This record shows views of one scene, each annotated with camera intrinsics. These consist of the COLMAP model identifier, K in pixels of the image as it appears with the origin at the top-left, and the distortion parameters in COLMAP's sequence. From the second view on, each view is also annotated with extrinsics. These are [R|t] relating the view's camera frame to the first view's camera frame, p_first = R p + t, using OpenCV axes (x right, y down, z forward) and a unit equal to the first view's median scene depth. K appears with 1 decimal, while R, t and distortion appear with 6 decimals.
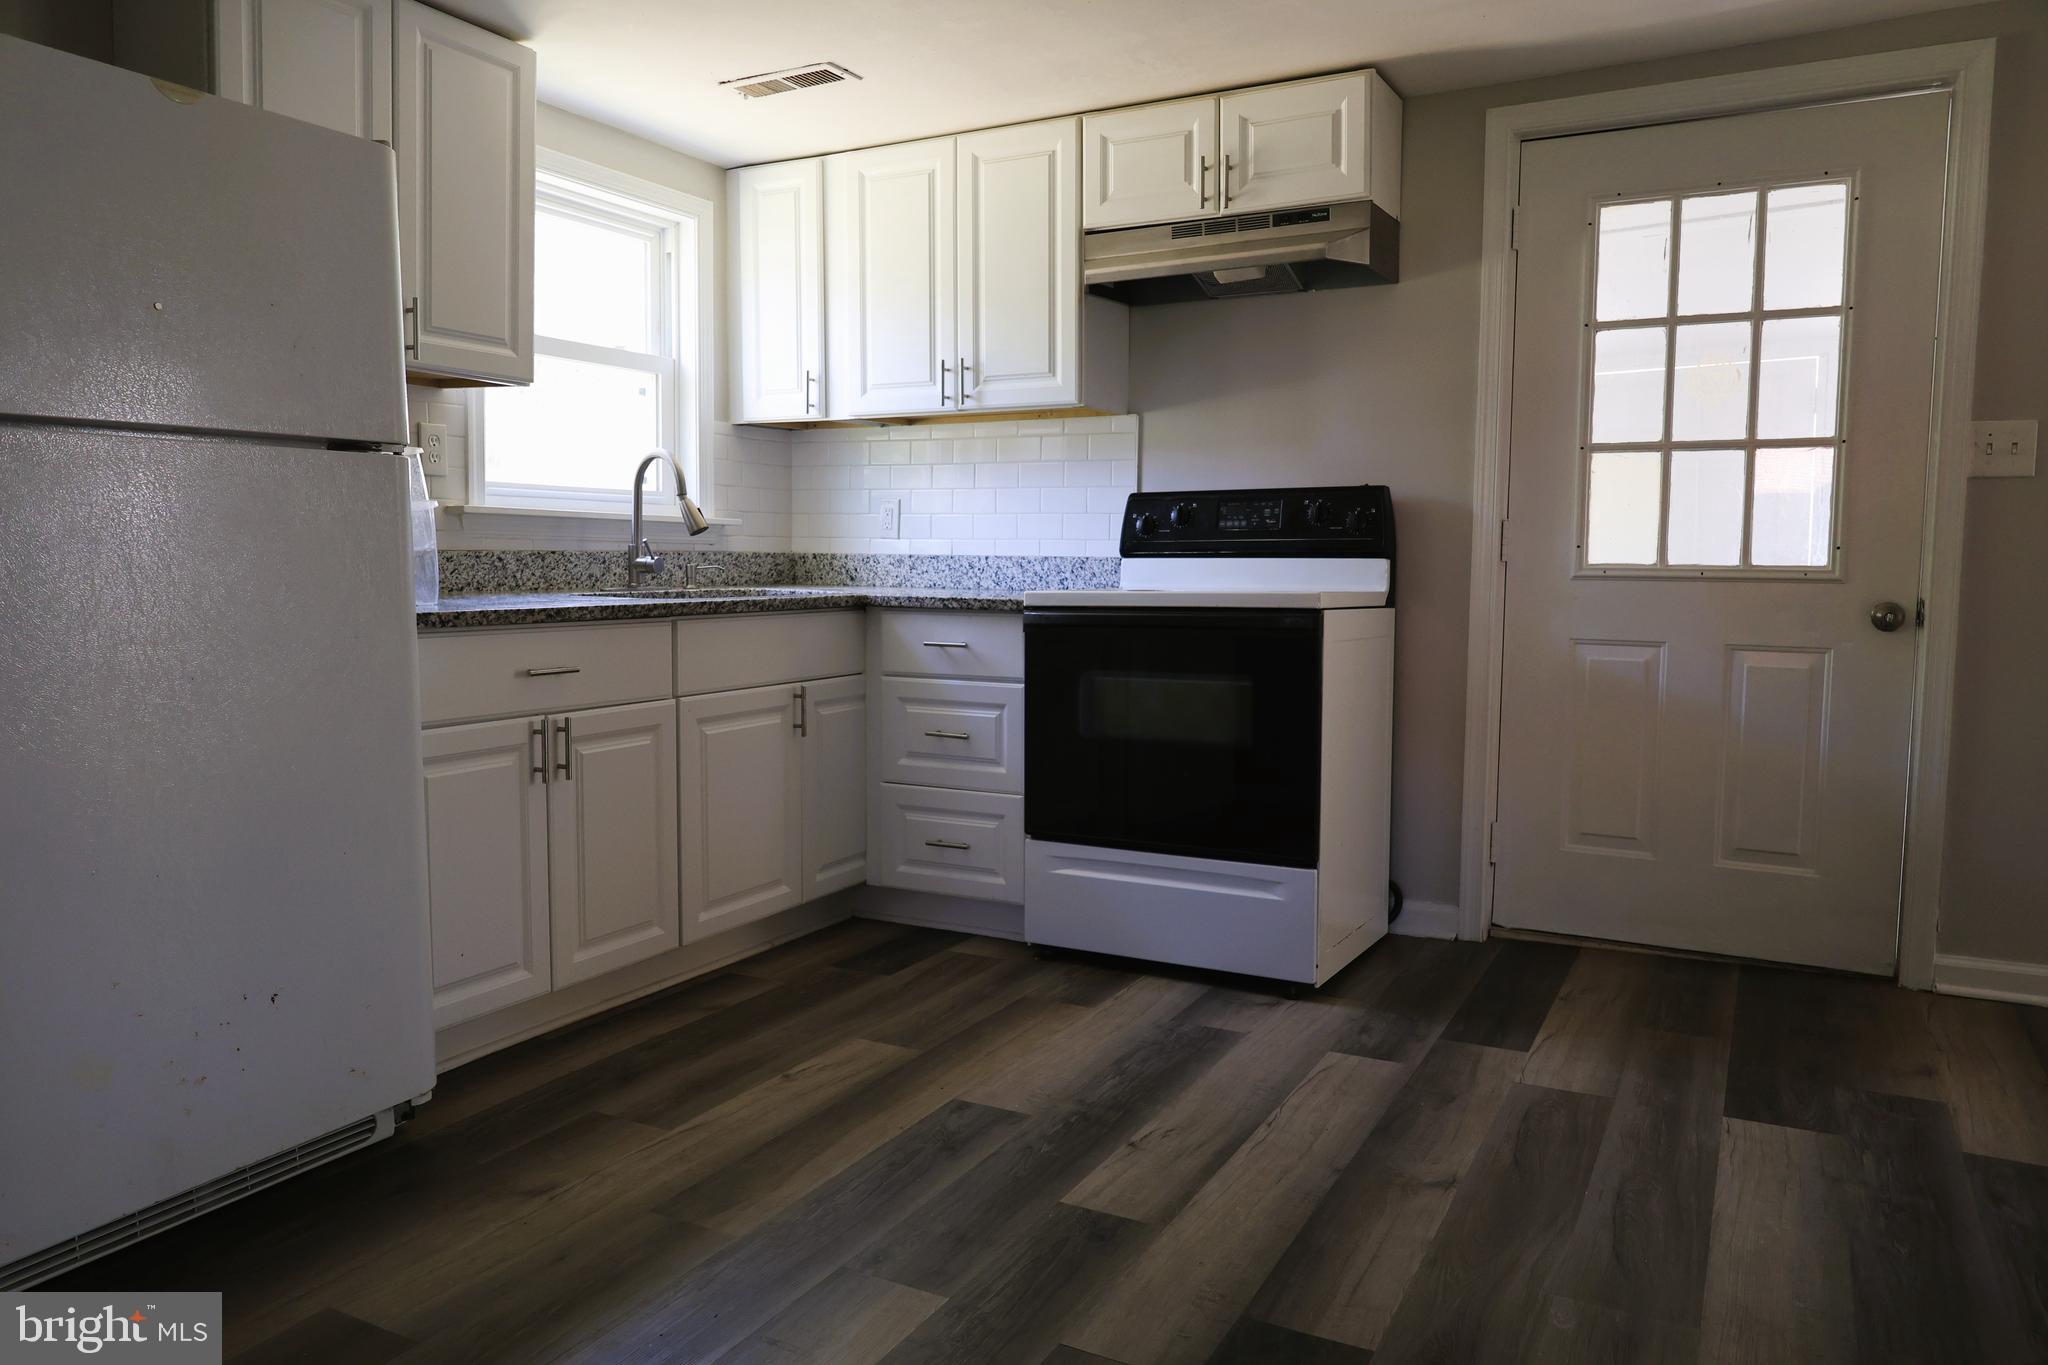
lens RADIAL K [[1415.1, 0, 1020.5], [0, 1415.1, 680.5], [0, 0, 1]] dist [0.001280, 0.003180]
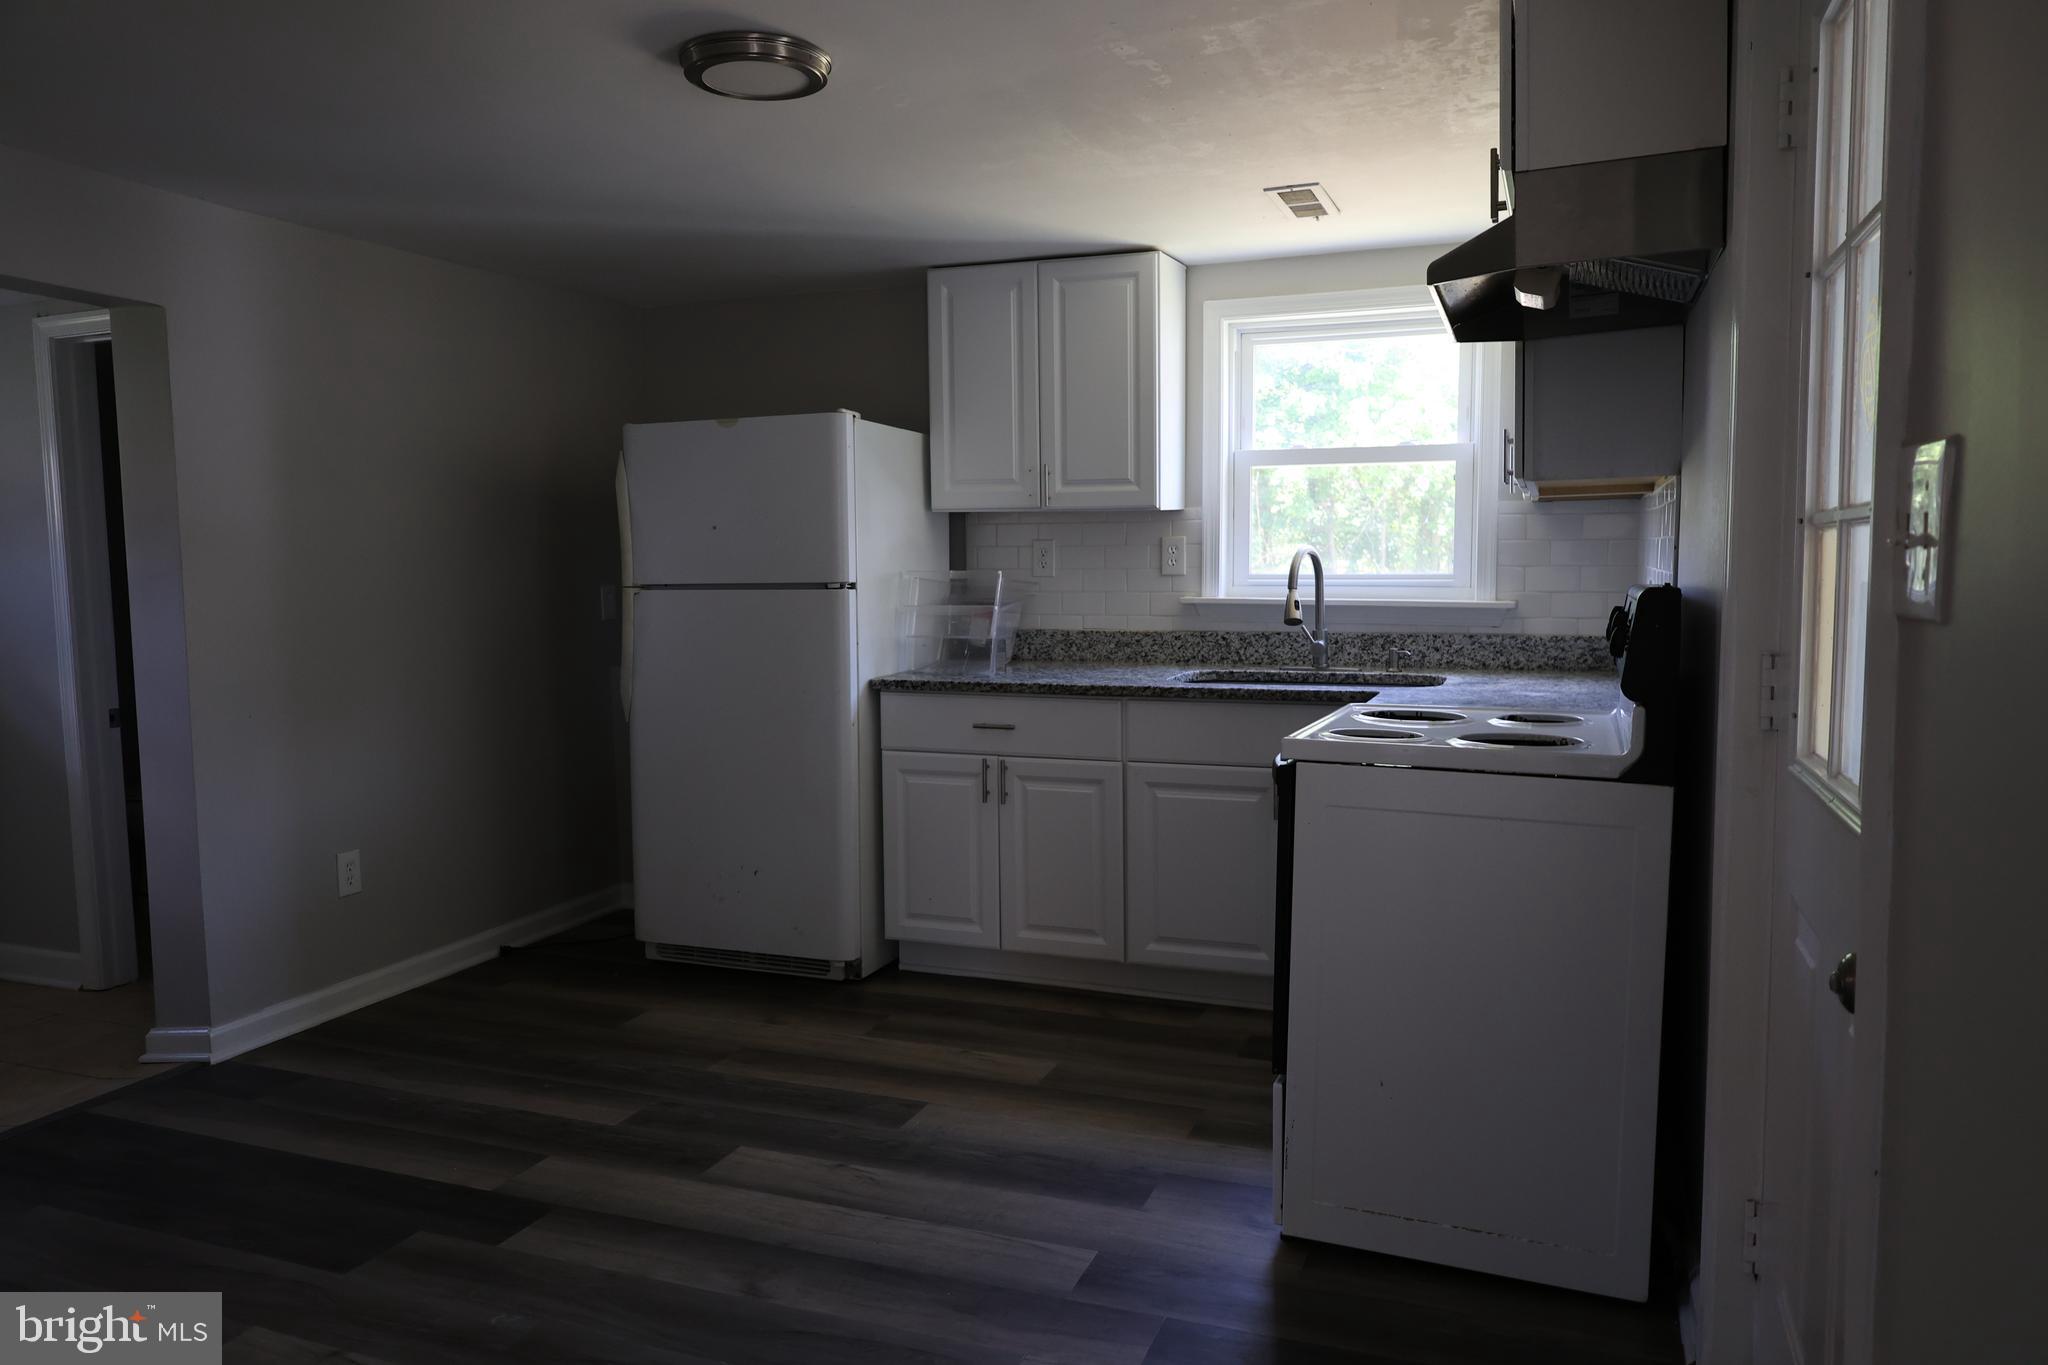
lens RADIAL K [[1414.2, 0, 1018.8], [0, 1414.2, 683.2], [0, 0, 1]] dist [-0.007075, 0.000253]
pose [[0.127273, 0.081915, -0.988479, 1.061514], [-0.078090, 0.994318, 0.072345, -0.152517], [0.988789, 0.067983, 0.132946, 0.812595]]
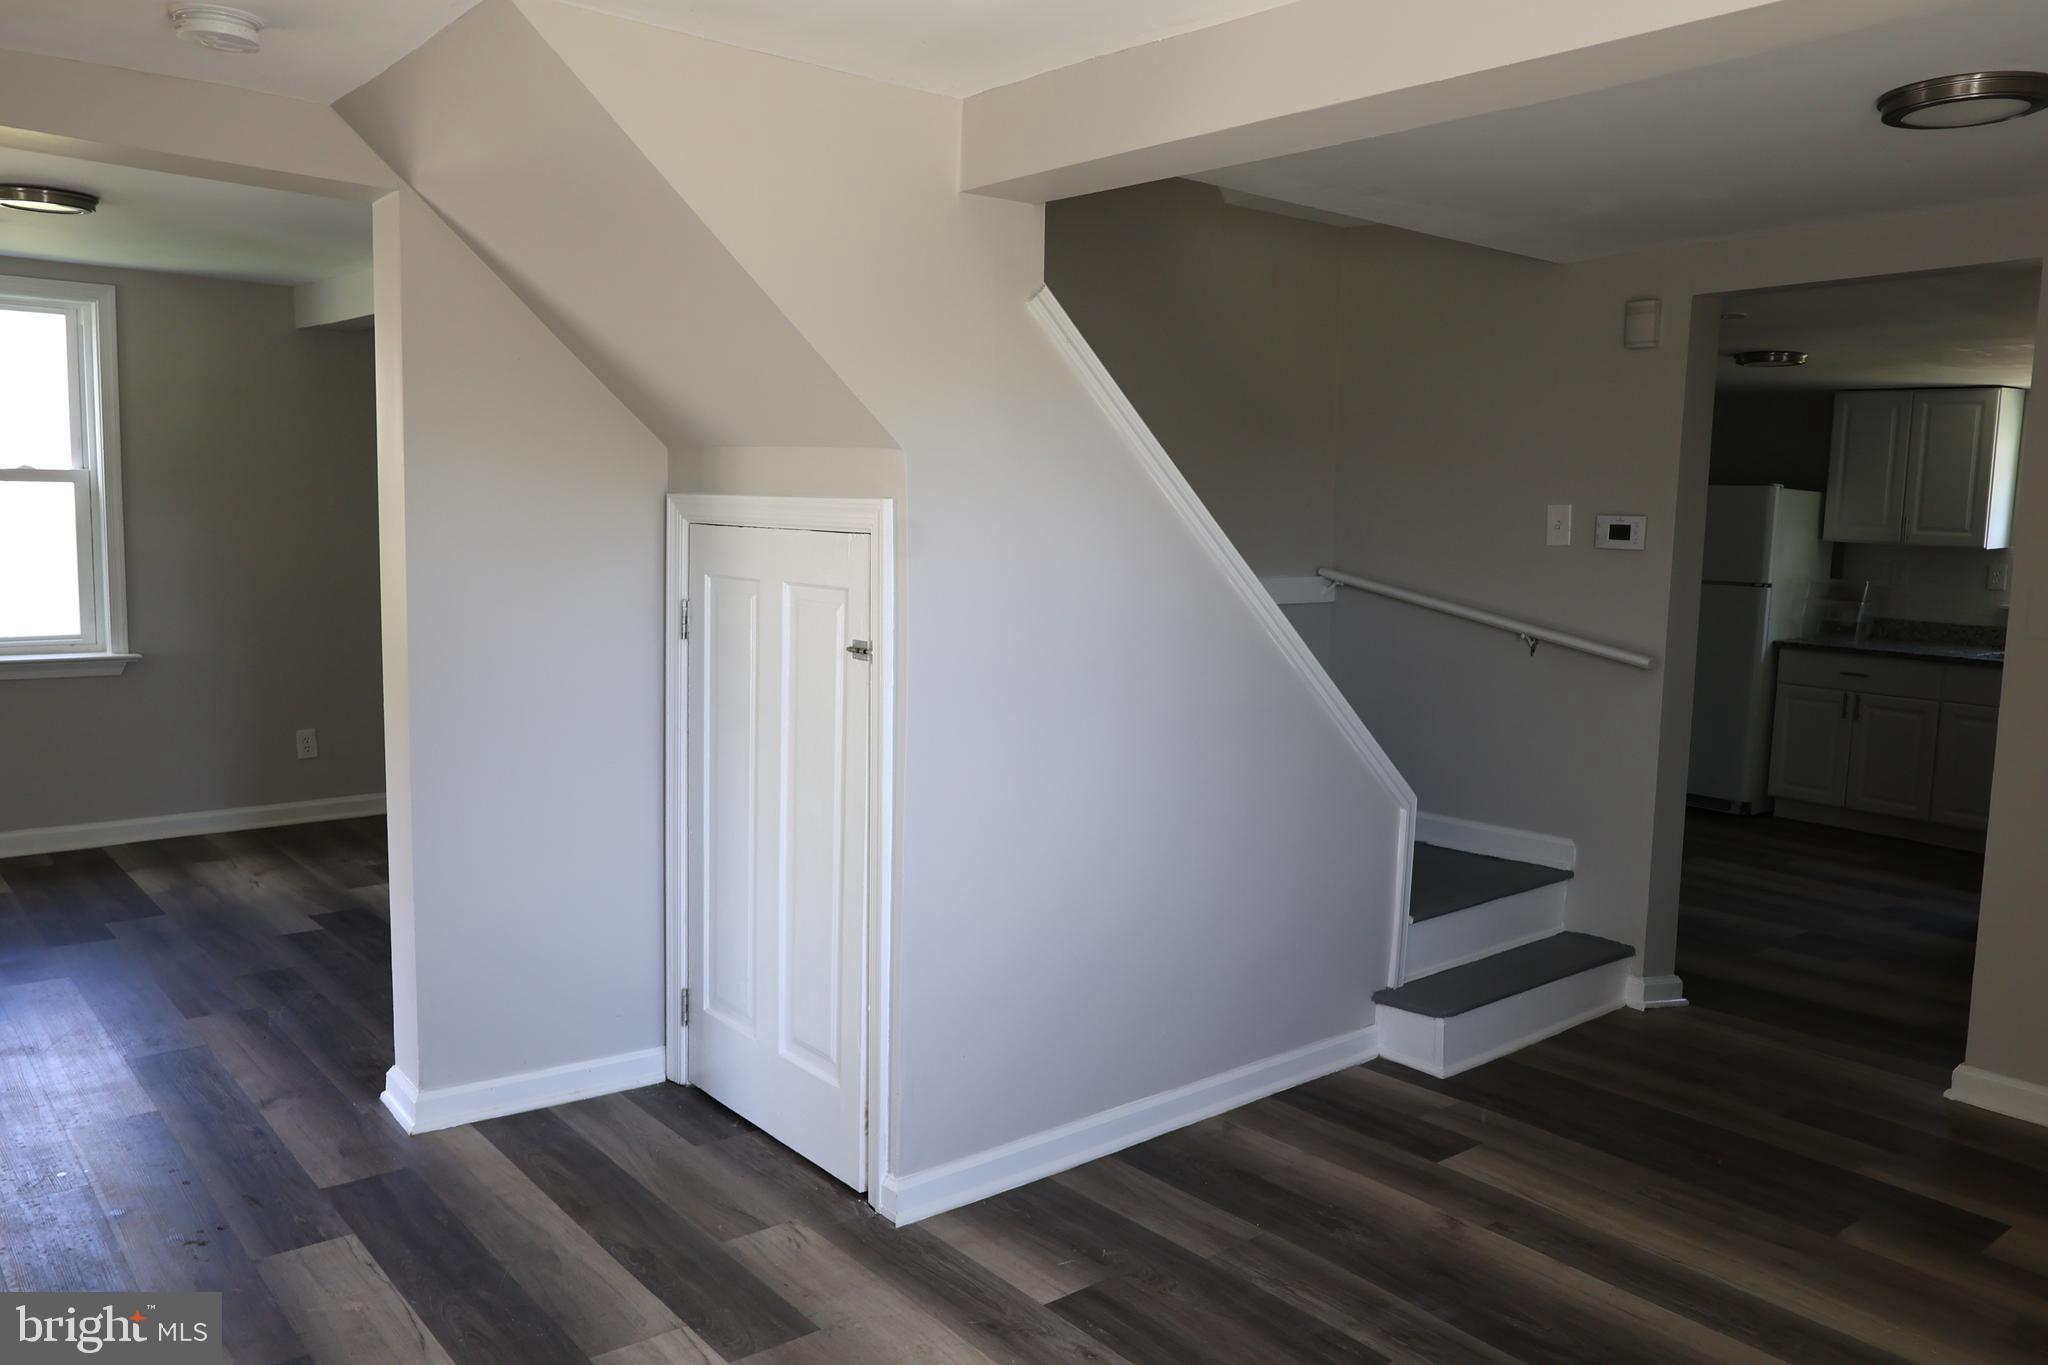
lens RADIAL K [[1415.1, 0, 1077.0], [0, 1415.1, 663.8], [0, 0, 1]] dist [0.001280, 0.003180]
pose [[-0.378505, 0.083018, -0.921869, 2.354684], [-0.114816, 0.984066, 0.135761, -0.195835], [0.918450, 0.157232, -0.362942, 0.640125]]
